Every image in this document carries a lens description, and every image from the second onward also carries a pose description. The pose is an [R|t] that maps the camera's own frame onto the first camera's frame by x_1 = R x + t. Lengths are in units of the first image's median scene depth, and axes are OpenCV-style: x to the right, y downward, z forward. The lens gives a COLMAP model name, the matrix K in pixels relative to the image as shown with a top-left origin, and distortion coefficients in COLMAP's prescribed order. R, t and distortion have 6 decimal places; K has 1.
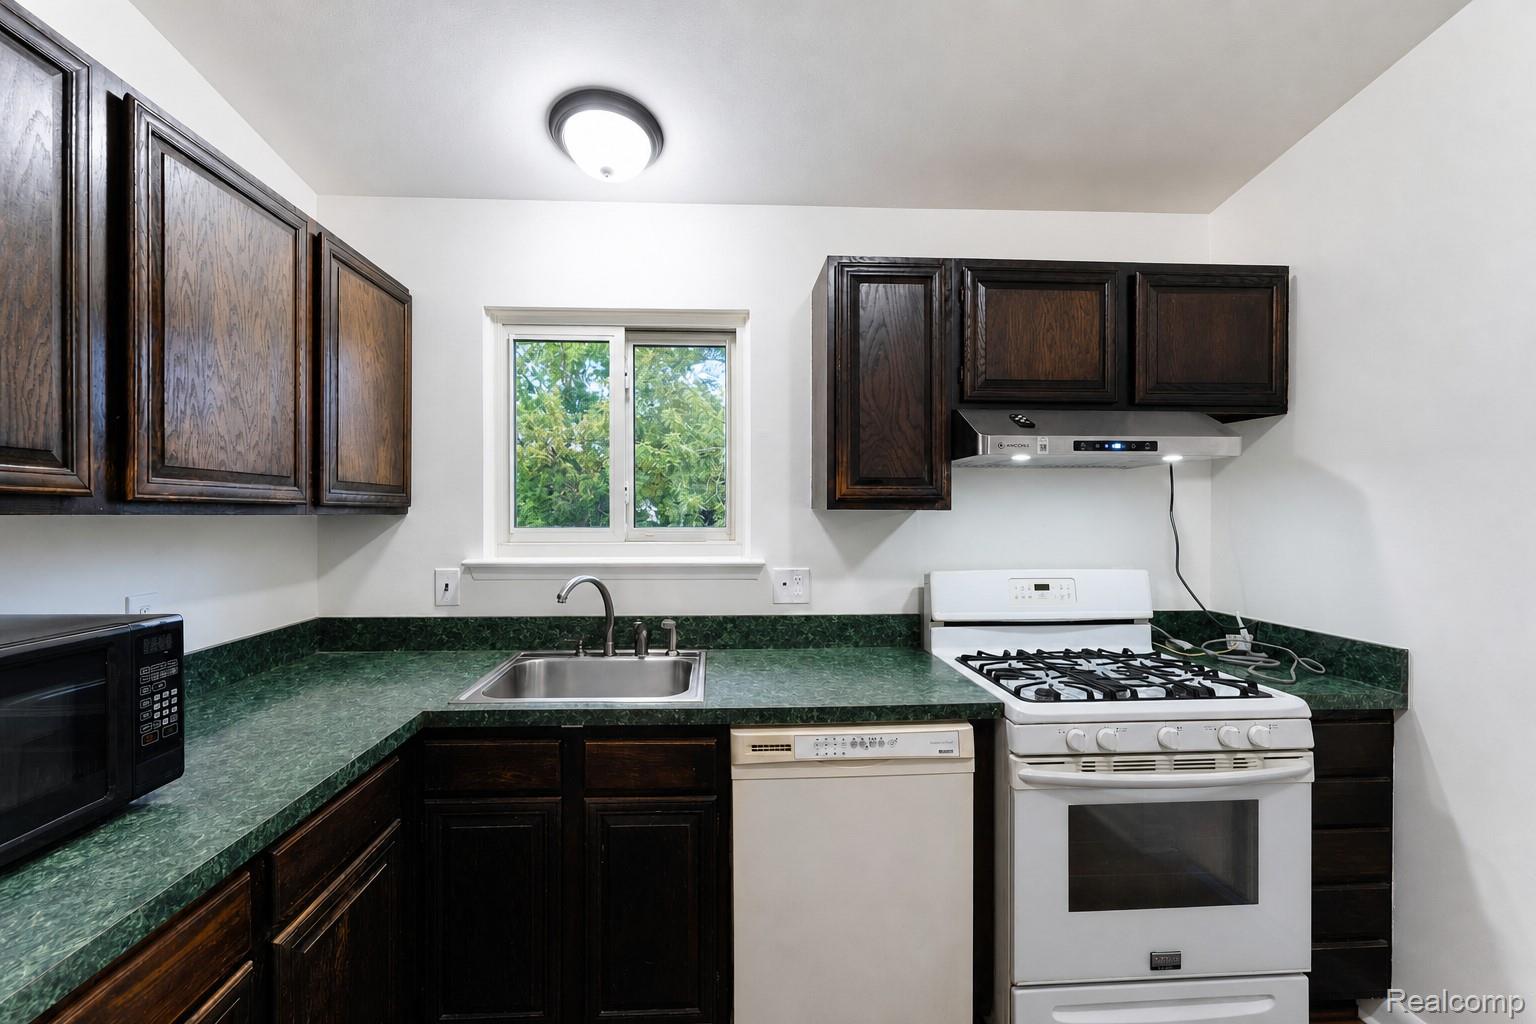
lens RADIAL K [[607.7, 0, 767.8], [0, 607.7, 512.8], [0, 0, 1]] dist [0.000118, -0.000354]
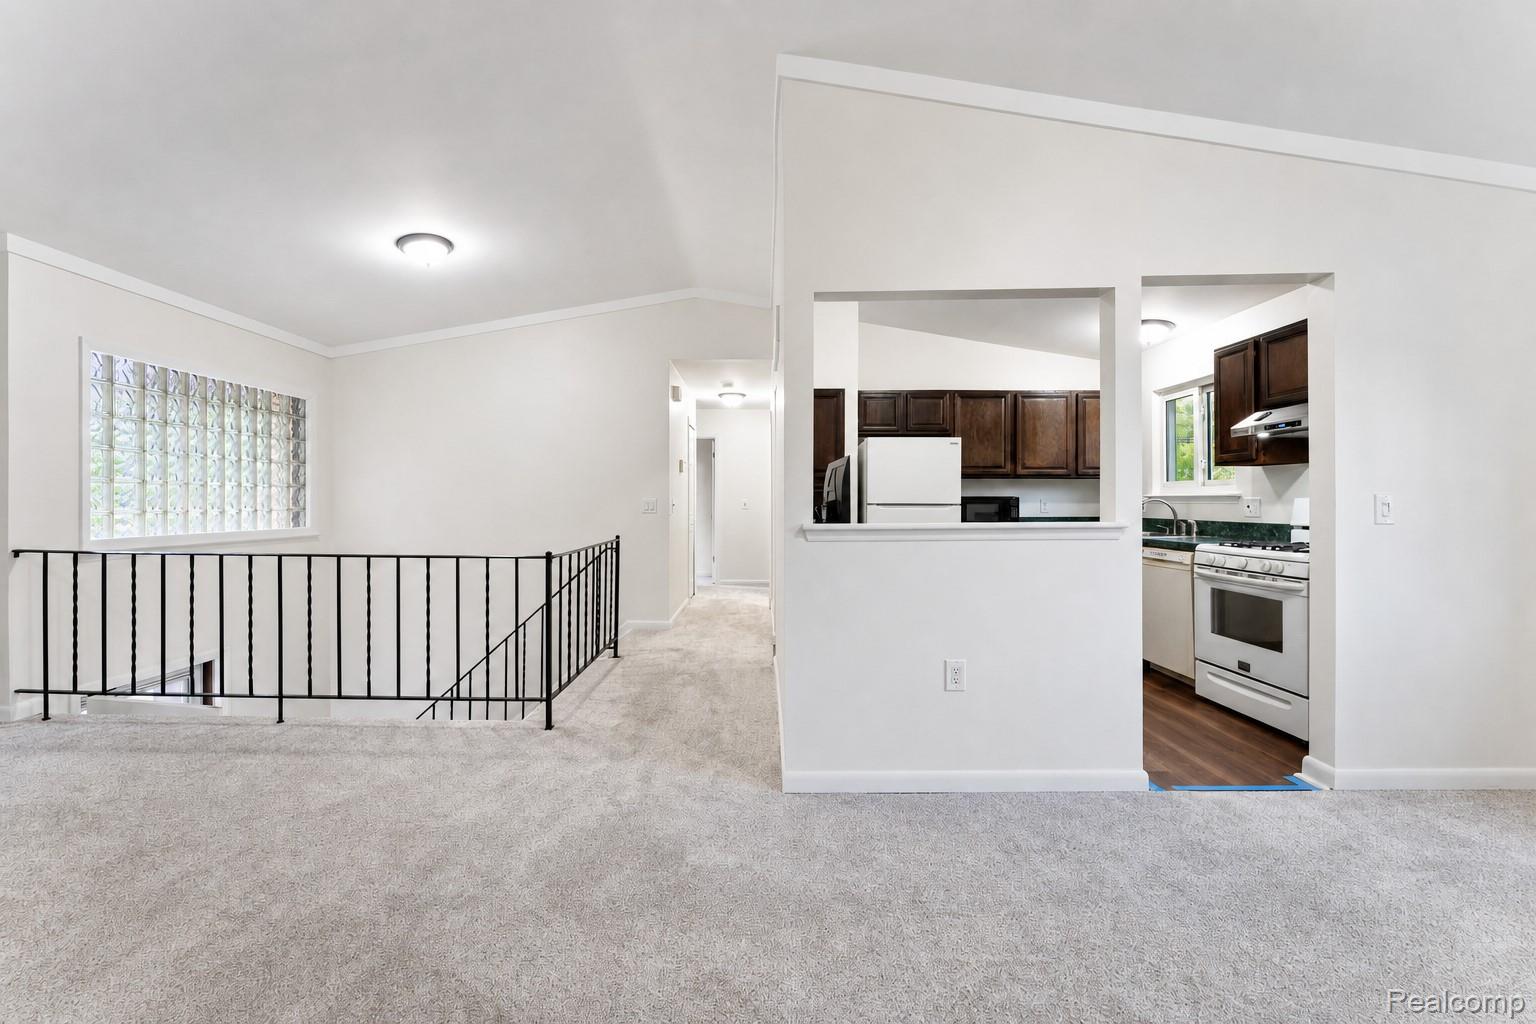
lens RADIAL K [[619.8, 0, 756.8], [0, 619.8, 494.4], [0, 0, 1]] dist [0.002358, -0.000232]
pose [[-0.069083, -0.013026, -0.997526, 2.537695], [-0.003974, 0.999910, -0.012782, 0.132591], [0.997603, 0.003081, -0.069129, -0.499597]]
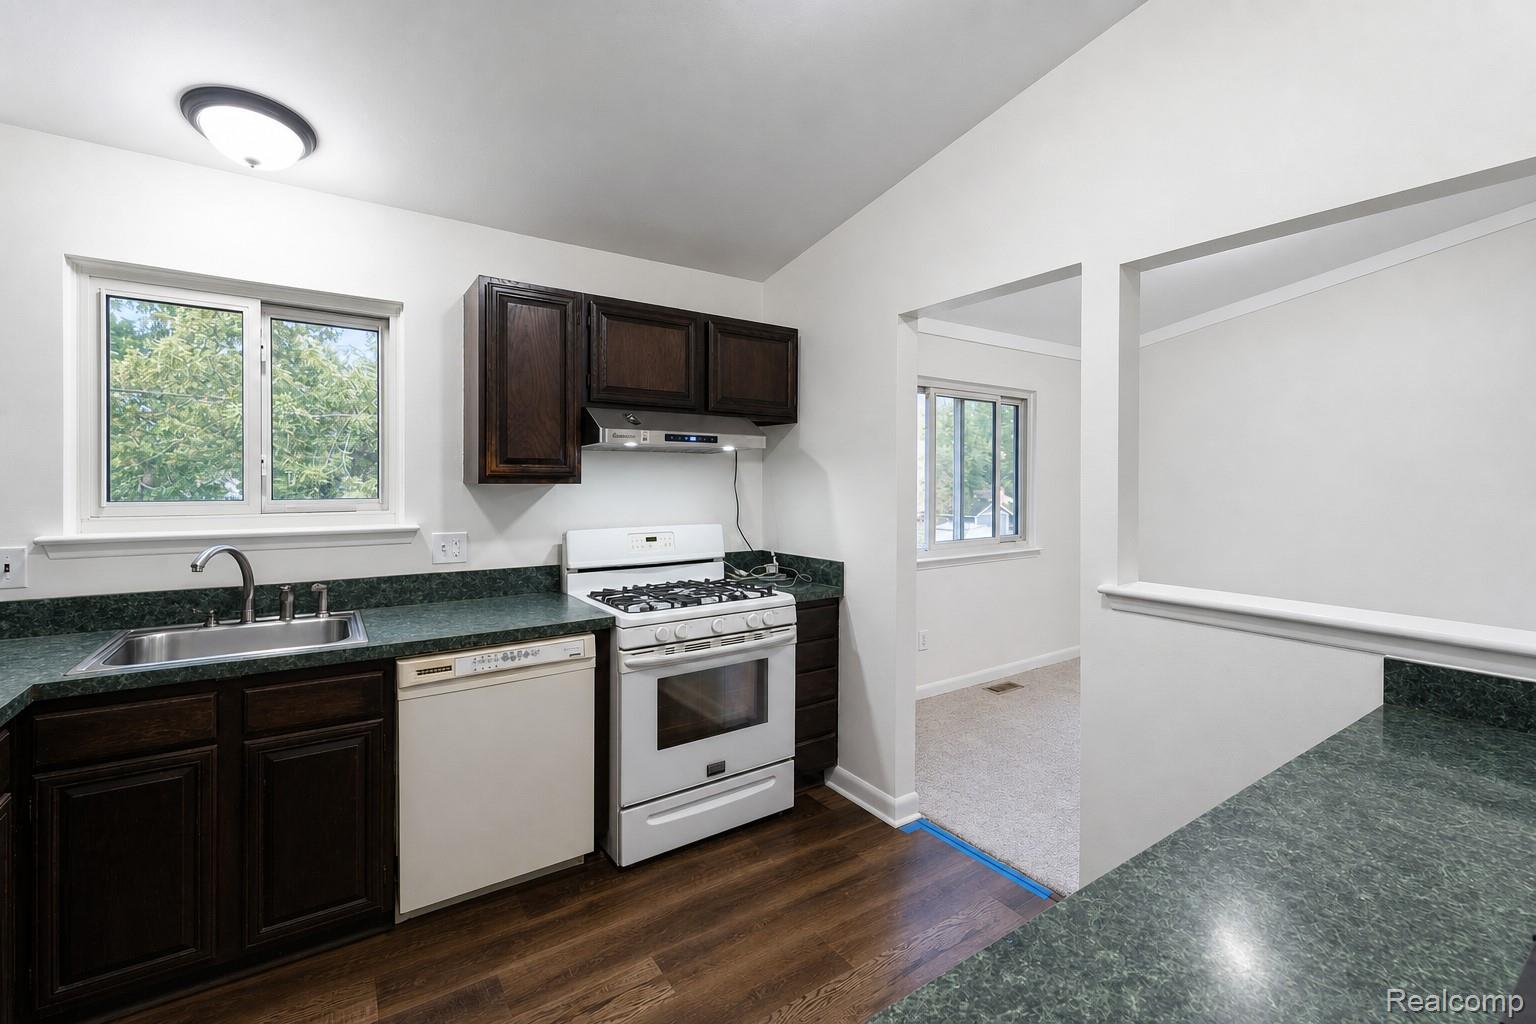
lens RADIAL K [[619.8, 0, 756.8], [0, 619.8, 494.4], [0, 0, 1]] dist [0.002358, -0.000232]
pose [[0.867821, -0.006116, 0.496839, -0.041685], [0.000885, 0.999942, 0.010764, 0.008264], [-0.496876, -0.008902, 0.867776, -0.372806]]
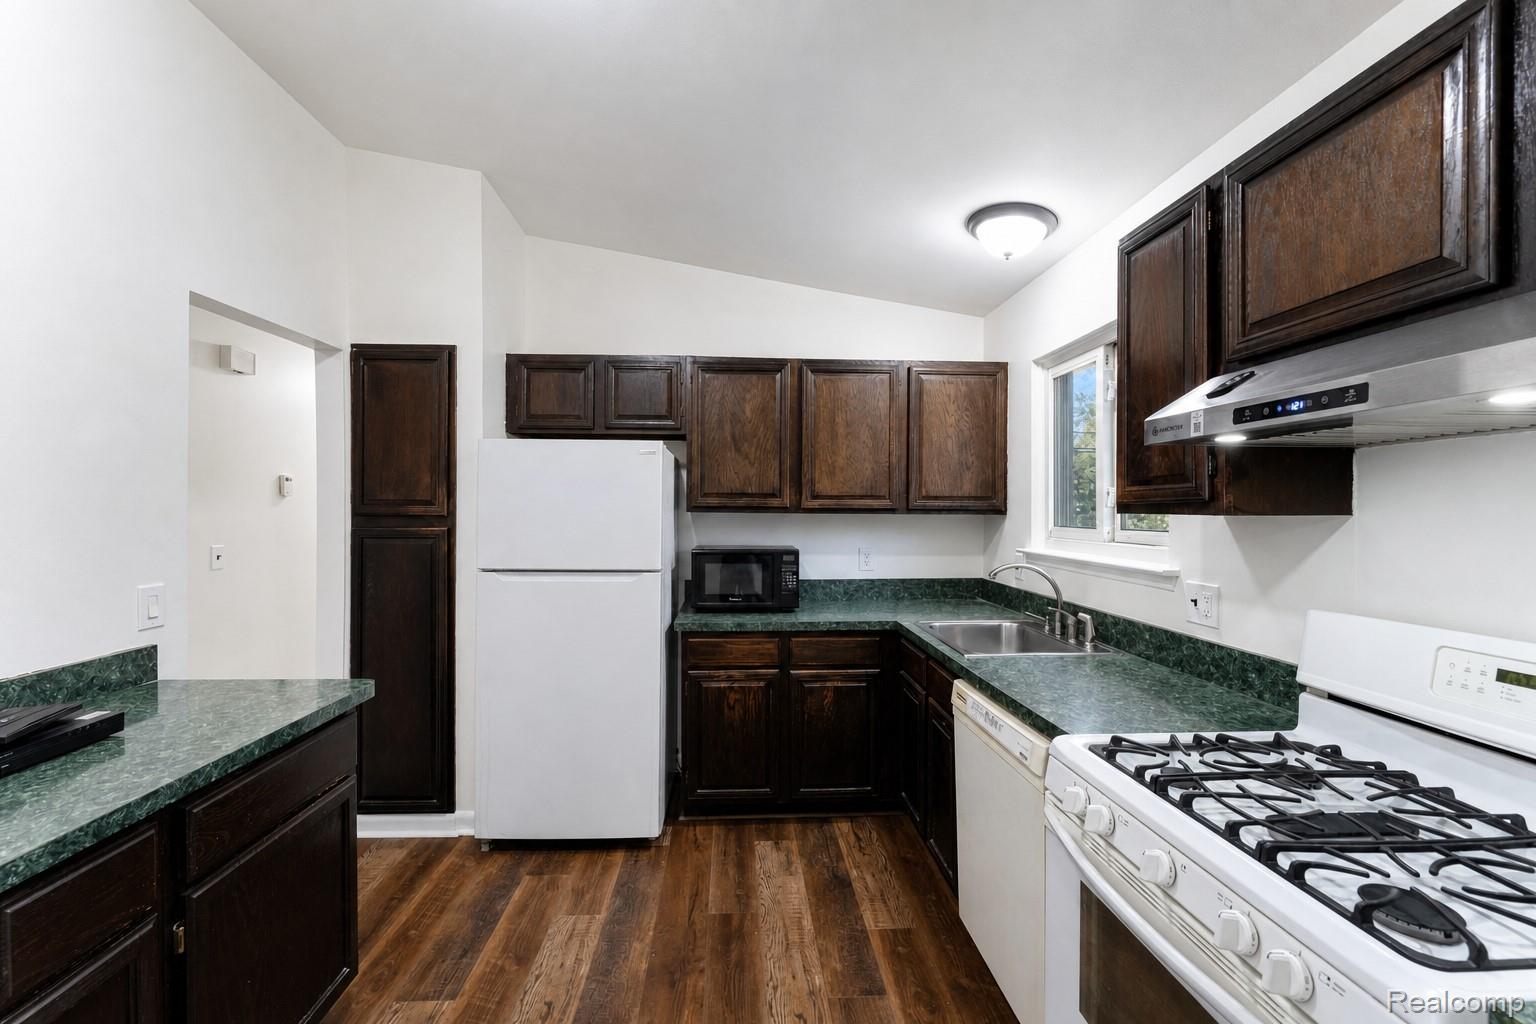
lens RADIAL K [[633.2, 0, 762.1], [0, 633.2, 506.7], [0, 0, 1]] dist [-0.000105, -0.000054]
pose [[-0.004502, -0.003908, -0.999982, 1.123441], [-0.004663, 0.999982, -0.003887, -0.009982], [0.999979, 0.004646, -0.004520, 0.482380]]
